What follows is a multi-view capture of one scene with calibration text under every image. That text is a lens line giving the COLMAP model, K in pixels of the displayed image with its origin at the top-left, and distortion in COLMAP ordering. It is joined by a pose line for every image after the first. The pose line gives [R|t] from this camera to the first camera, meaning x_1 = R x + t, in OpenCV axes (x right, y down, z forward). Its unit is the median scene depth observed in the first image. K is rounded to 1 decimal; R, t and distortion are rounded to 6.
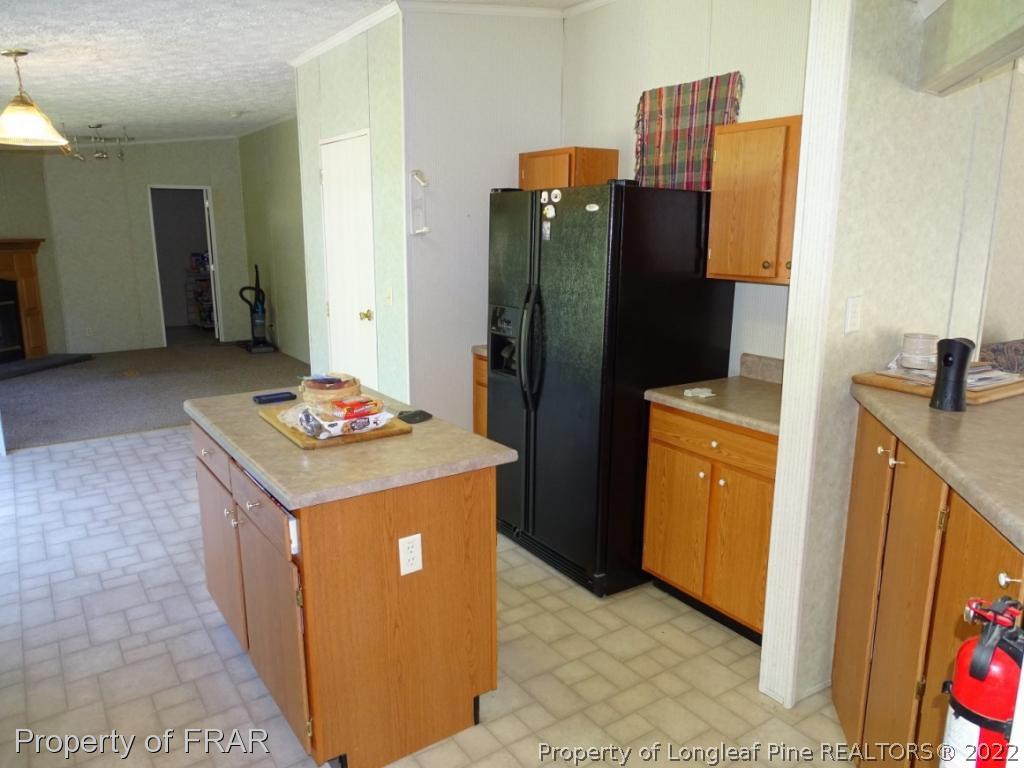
lens RADIAL K [[736.4, 0, 525.8], [0, 736.4, 383.9], [0, 0, 1]] dist [-0.008821, 0.008750]
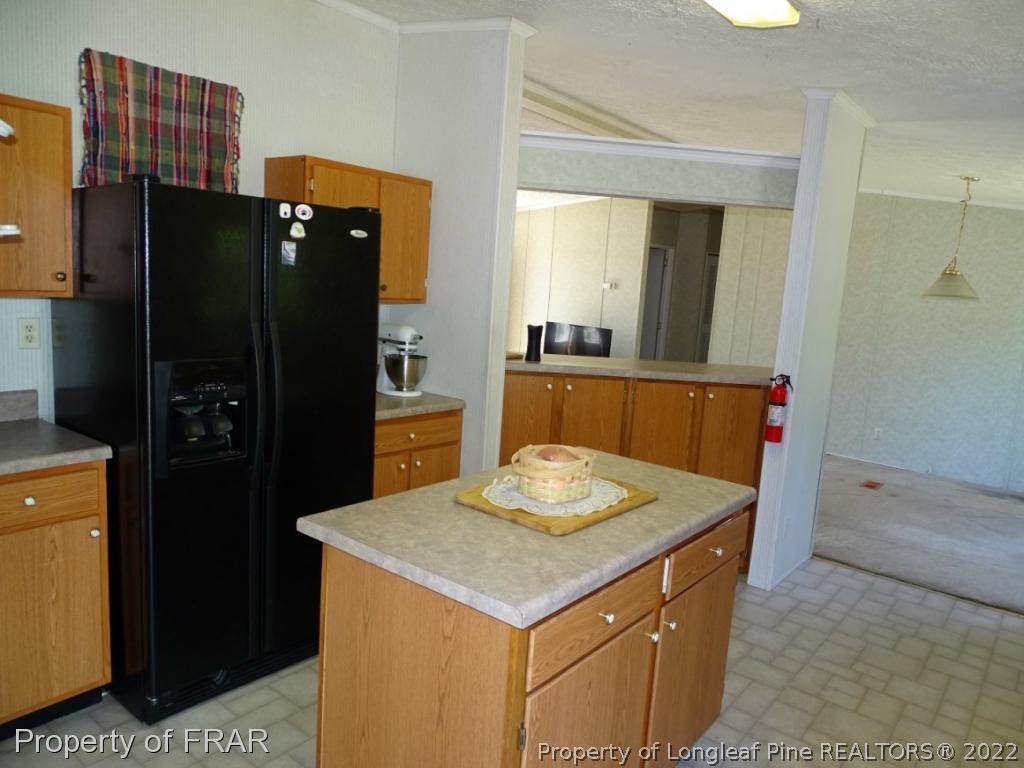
lens RADIAL K [[736.4, 0, 511.6], [0, 736.4, 389.4], [0, 0, 1]] dist [-0.008821, 0.008750]
pose [[-0.284930, -0.166887, 0.943909, -0.709993], [0.131428, 0.968625, 0.210930, -0.175405], [-0.949495, 0.184156, -0.254057, 0.871126]]
